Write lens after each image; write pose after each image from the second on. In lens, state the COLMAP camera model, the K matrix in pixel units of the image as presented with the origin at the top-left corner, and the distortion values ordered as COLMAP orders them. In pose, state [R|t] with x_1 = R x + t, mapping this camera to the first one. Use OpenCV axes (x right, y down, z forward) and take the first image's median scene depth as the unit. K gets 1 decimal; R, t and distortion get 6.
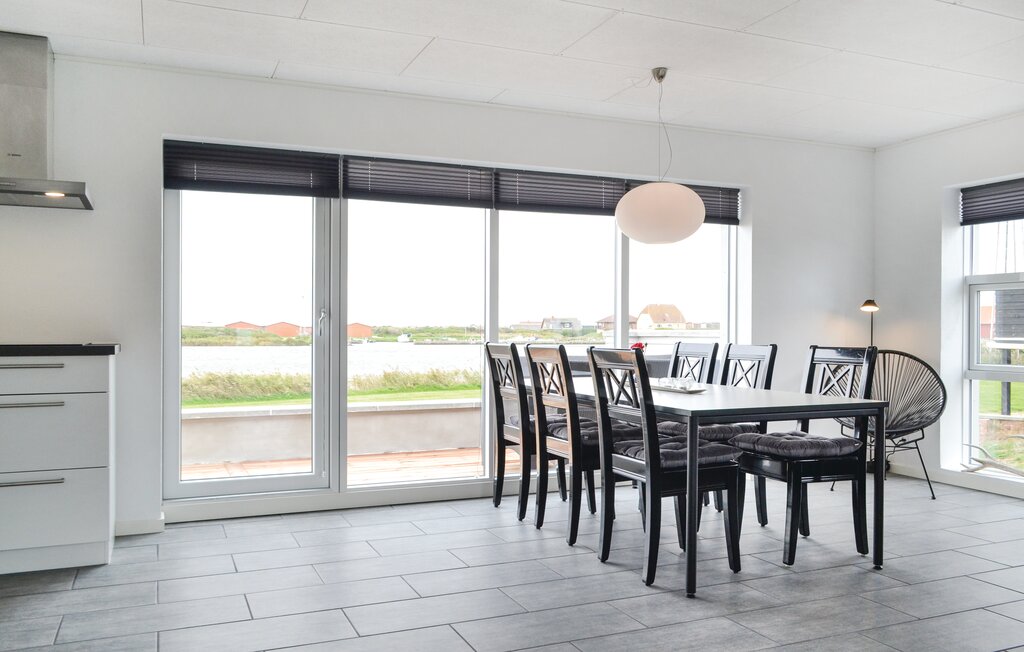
lens RADIAL K [[825.1, 0, 510.3], [0, 825.1, 320.8], [0, 0, 1]] dist [-0.005508, 0.000547]
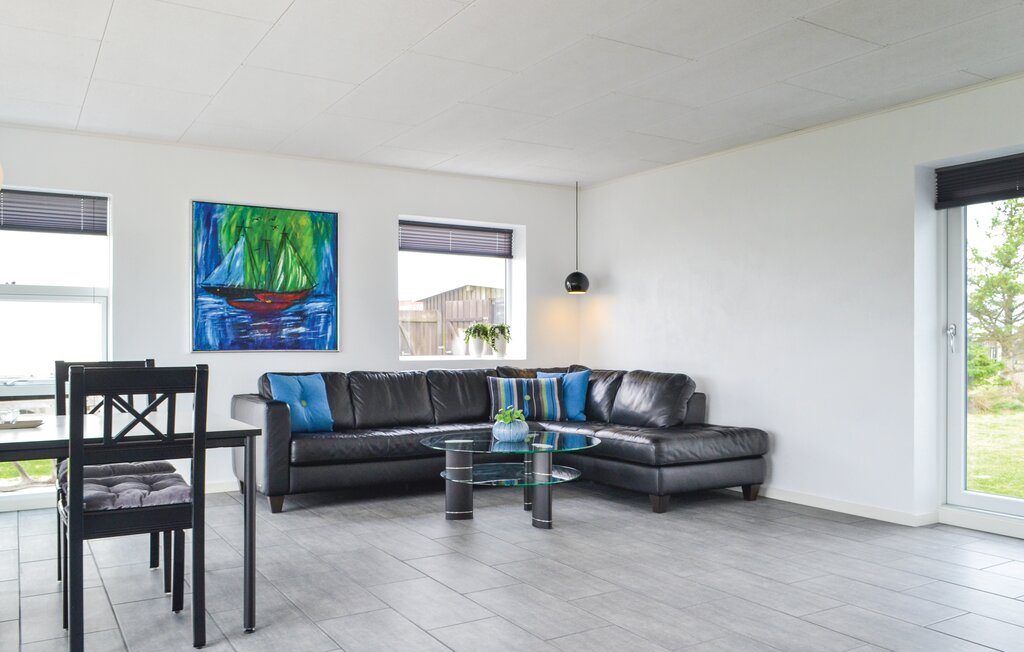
lens RADIAL K [[825.1, 0, 514.0], [0, 825.1, 331.2], [0, 0, 1]] dist [-0.005508, 0.000547]
pose [[-0.138078, 0.012041, 0.990348, -0.417584], [-0.003929, 0.999912, -0.012705, 0.005515], [-0.990414, -0.005645, -0.138019, 0.474966]]
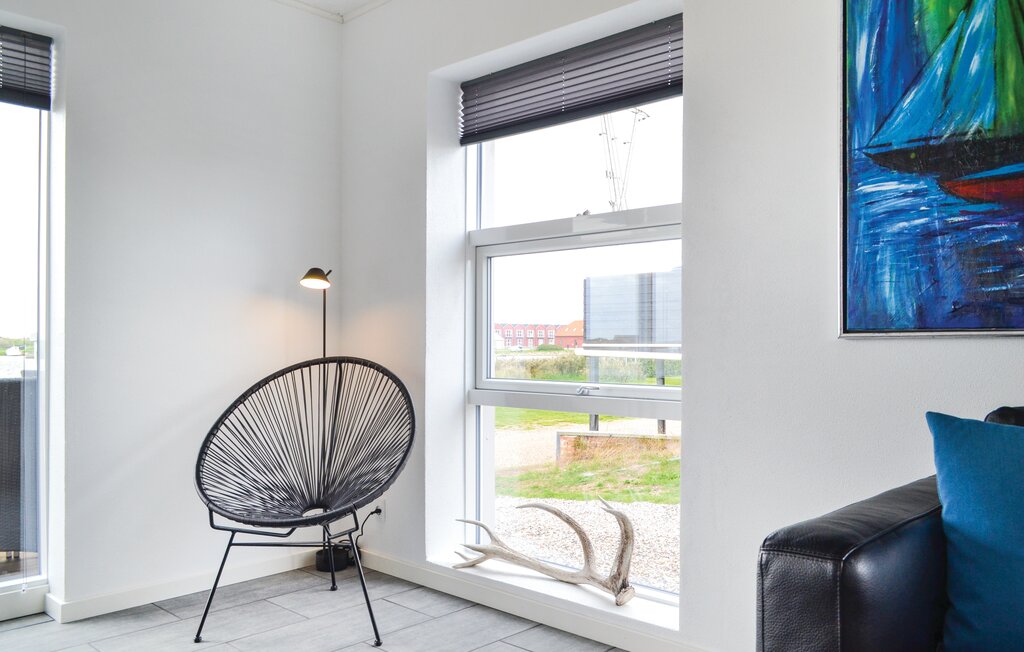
lens RADIAL K [[825.1, 0, 513.3], [0, 825.1, 328.9], [0, 0, 1]] dist [-0.005508, 0.000547]
pose [[0.918111, 0.004965, 0.396293, 0.346991], [-0.003358, 0.999983, -0.004749, 0.018828], [-0.396309, 0.003030, 0.918112, 0.442985]]
